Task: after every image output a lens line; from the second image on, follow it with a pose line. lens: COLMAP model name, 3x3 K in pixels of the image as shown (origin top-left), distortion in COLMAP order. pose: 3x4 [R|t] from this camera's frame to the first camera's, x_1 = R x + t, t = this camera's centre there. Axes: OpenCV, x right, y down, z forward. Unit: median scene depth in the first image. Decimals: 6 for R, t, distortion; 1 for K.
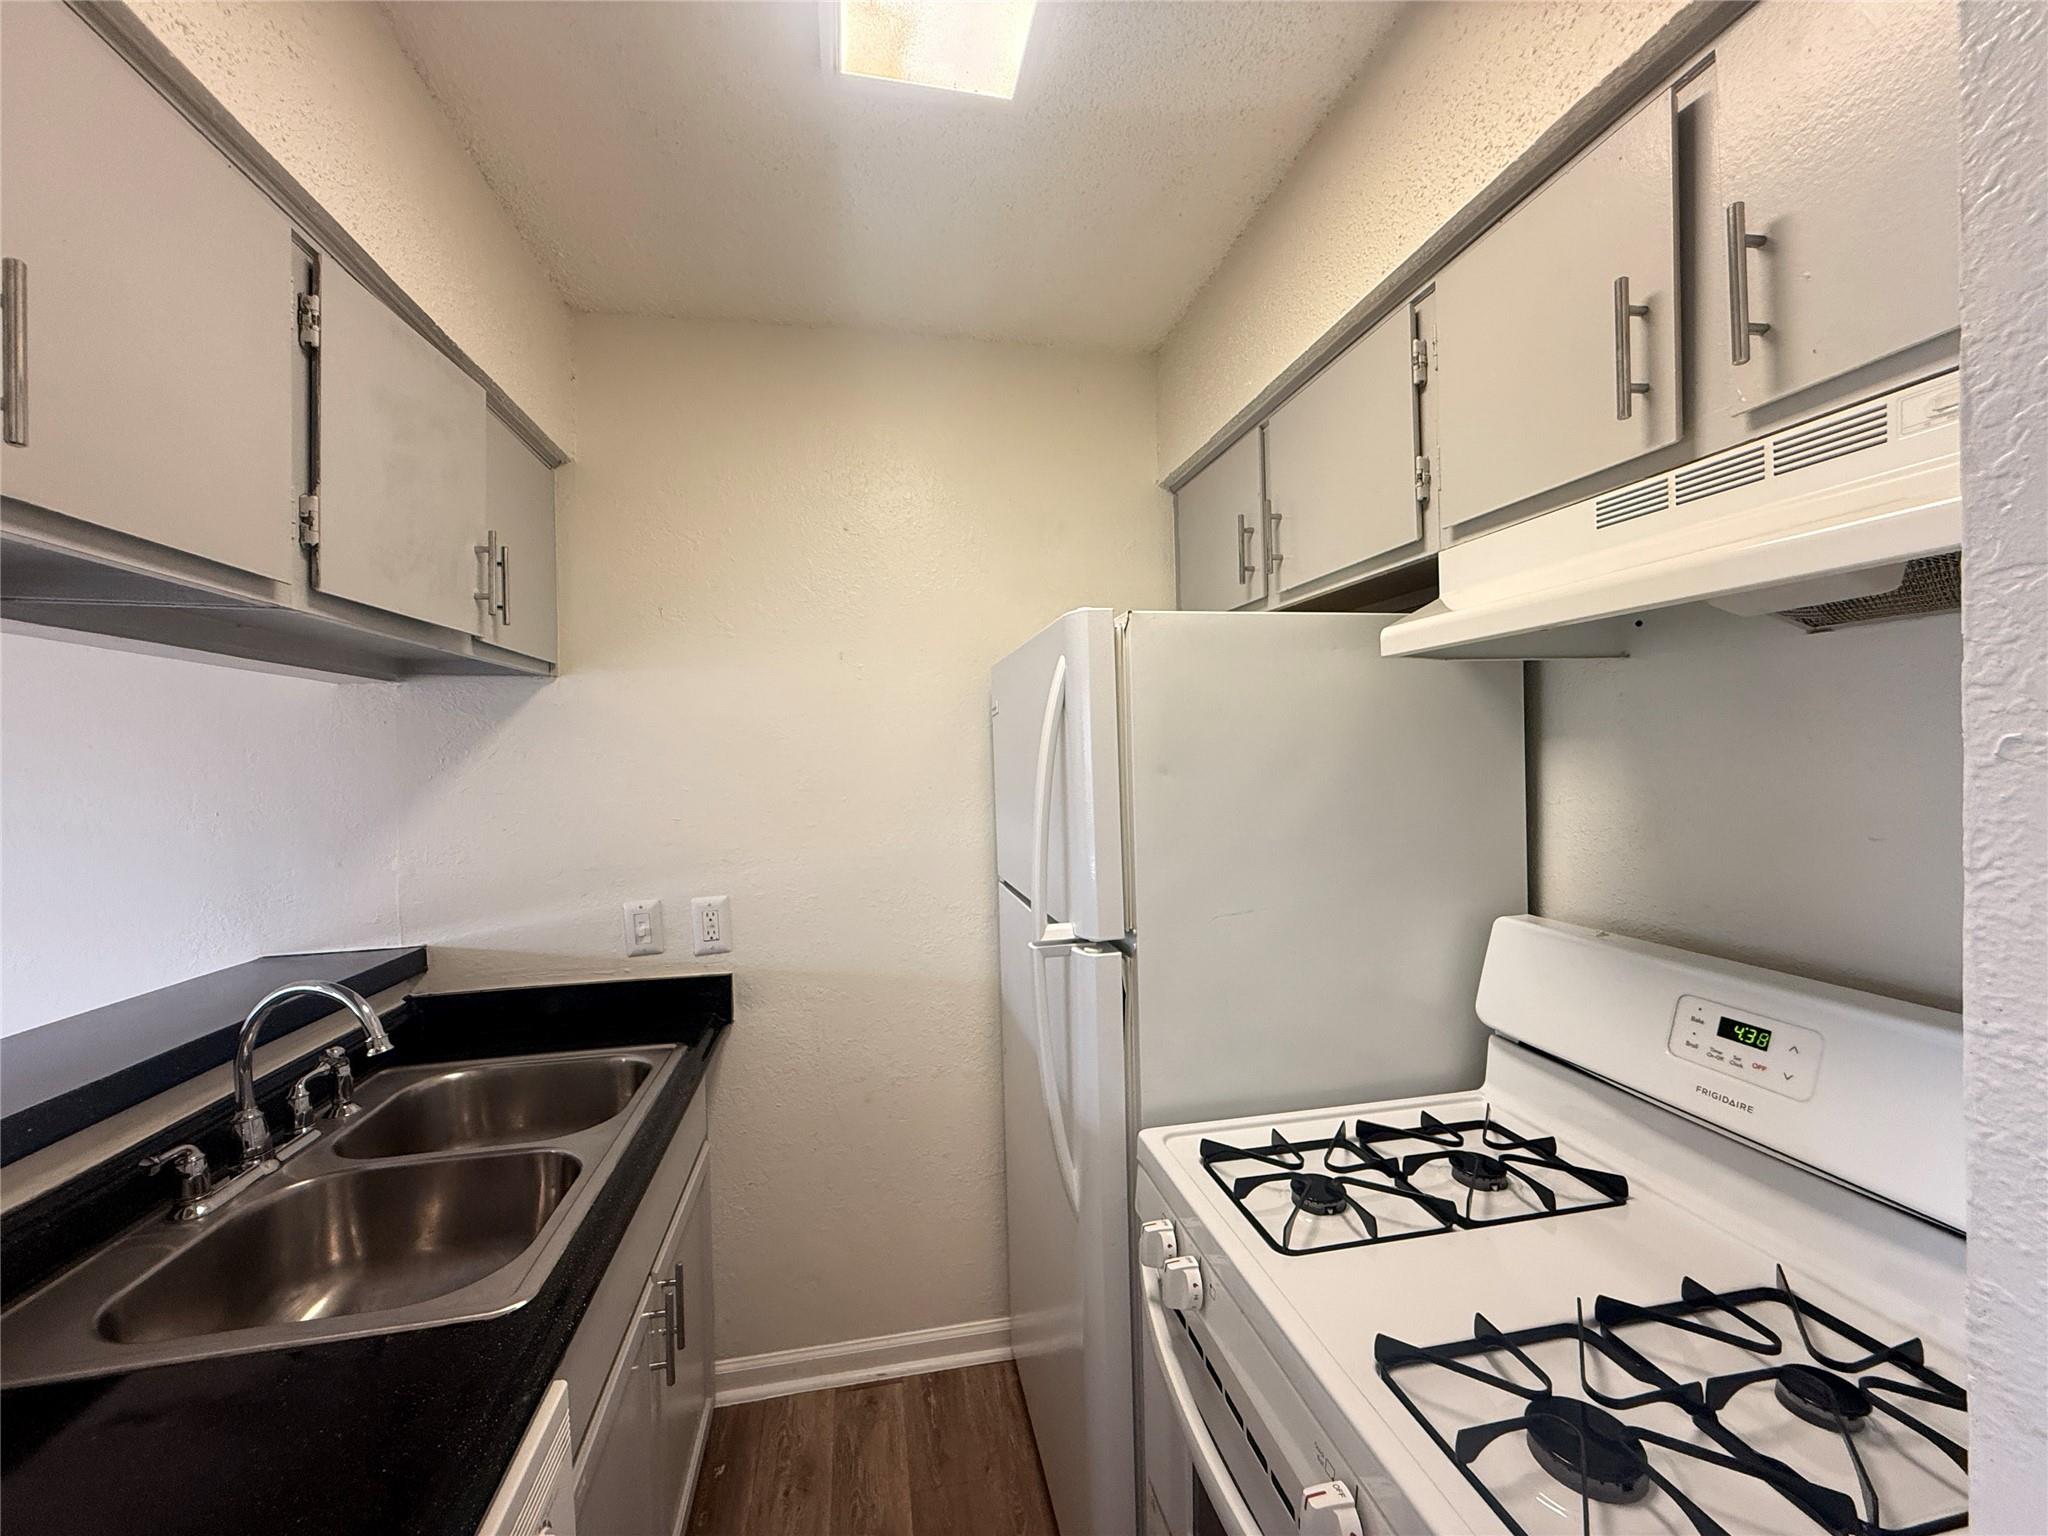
lens RADIAL K [[815.9, 0, 1016.1], [0, 815.9, 761.9], [0, 0, 1]] dist [0.001394, 0.000078]
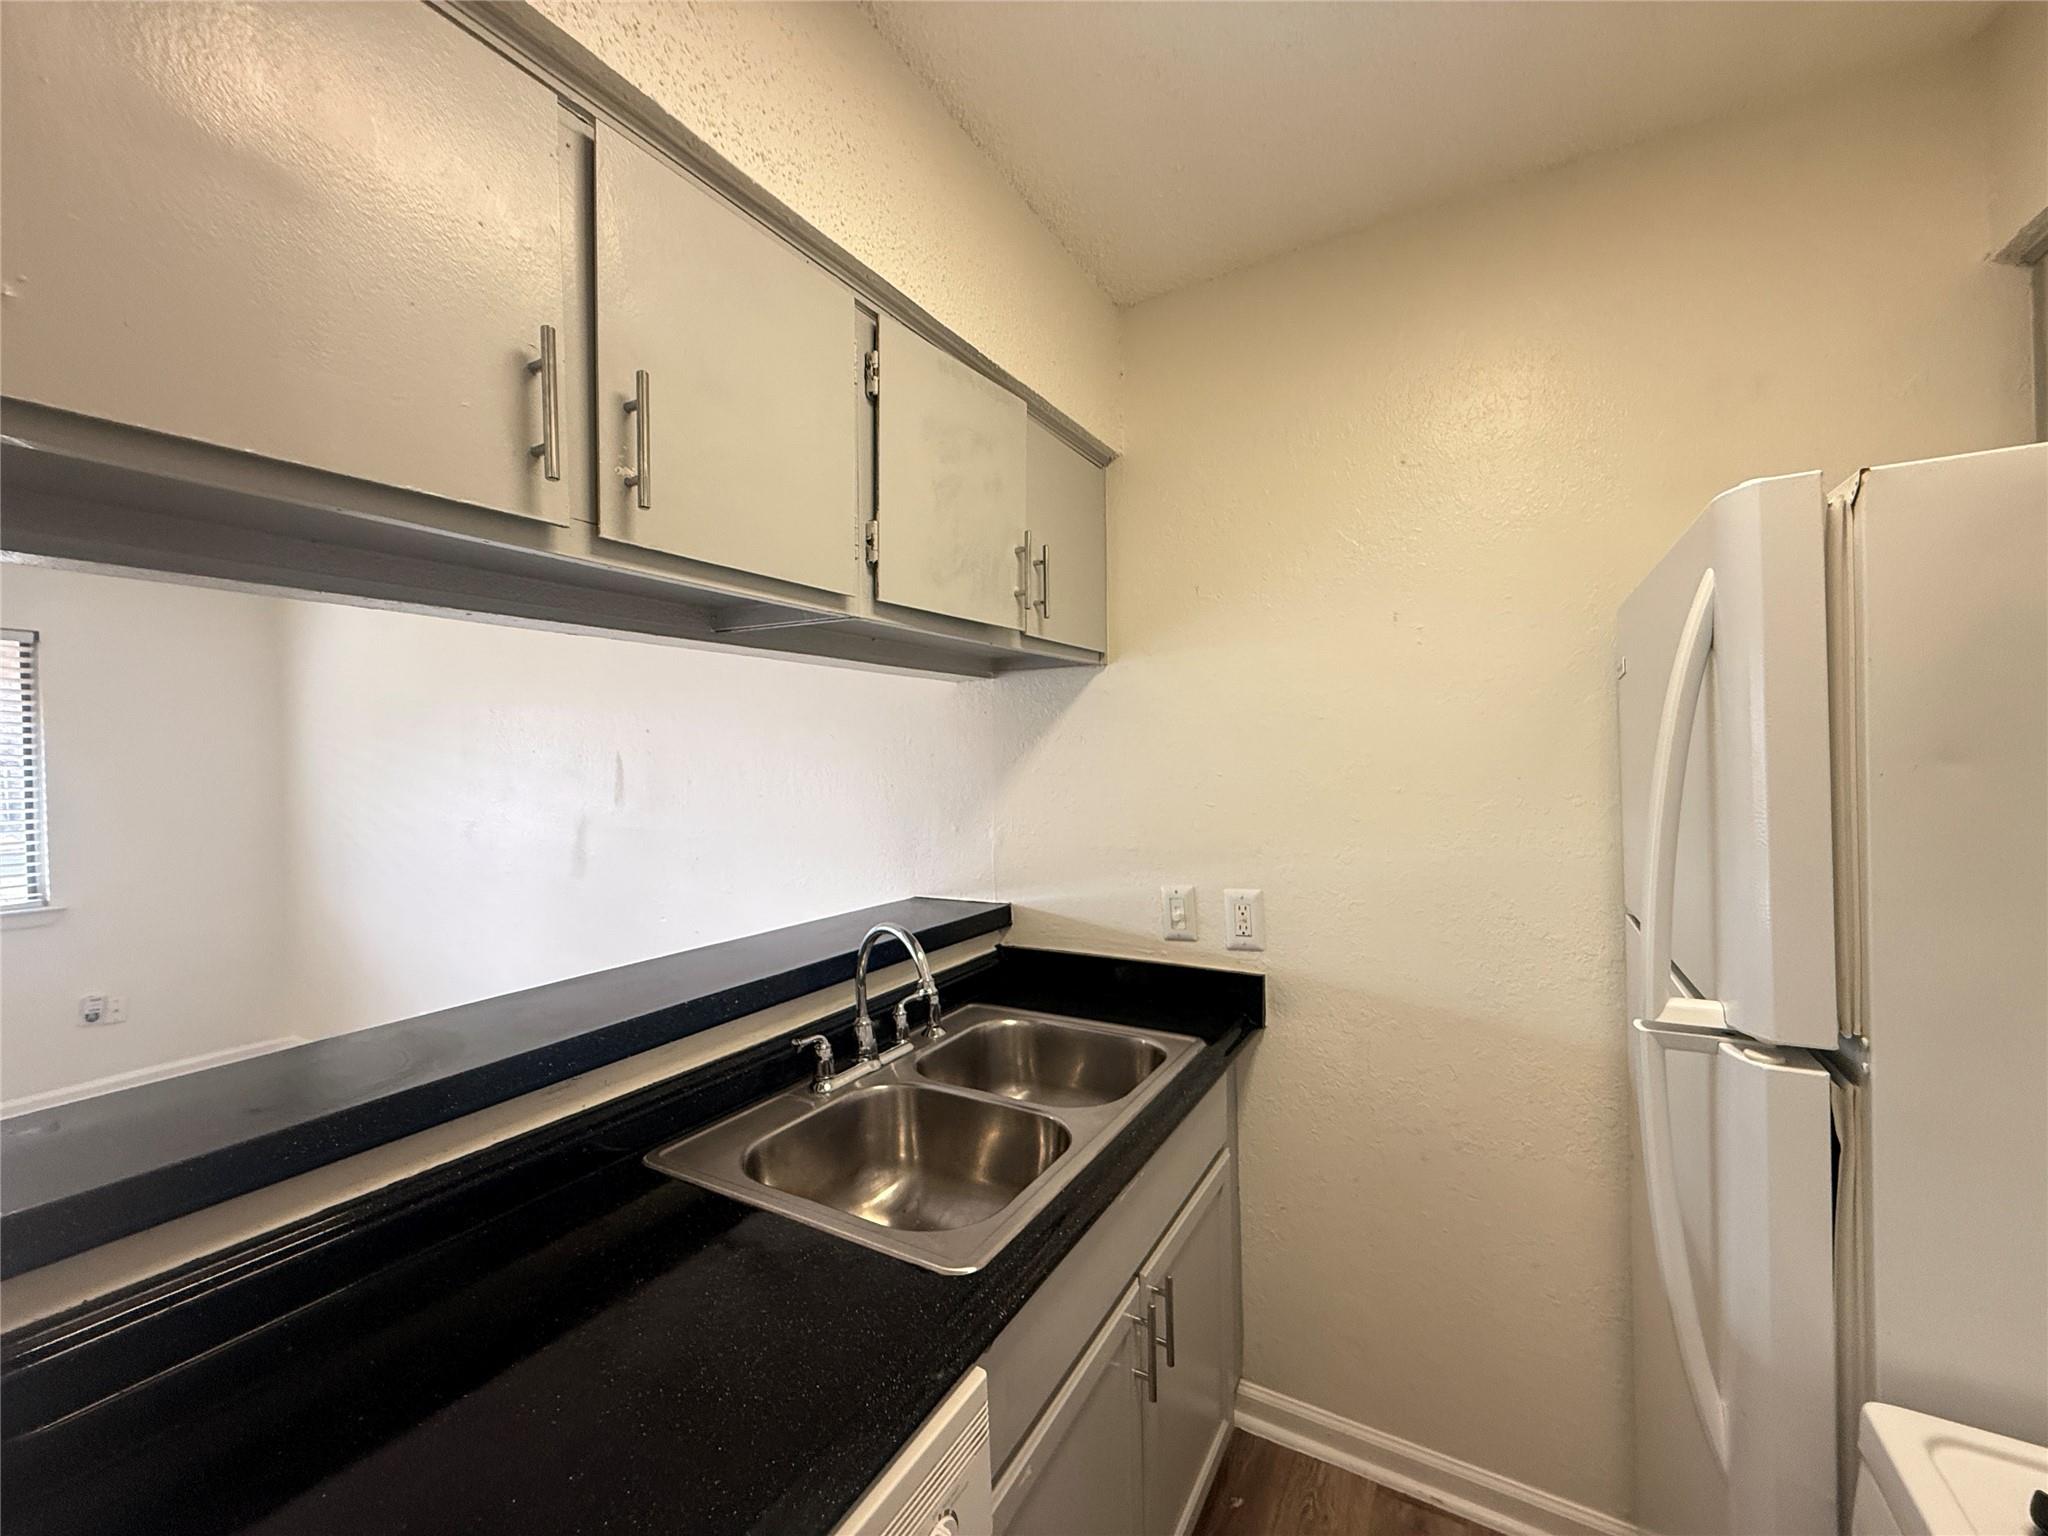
lens RADIAL K [[815.9, 0, 1021.7], [0, 815.9, 765.7], [0, 0, 1]] dist [0.001394, 0.000078]
pose [[0.752700, 0.013424, -0.658227, 0.076032], [-0.000374, 0.999801, 0.019963, 0.007031], [0.658364, -0.014780, 0.752555, 0.196876]]
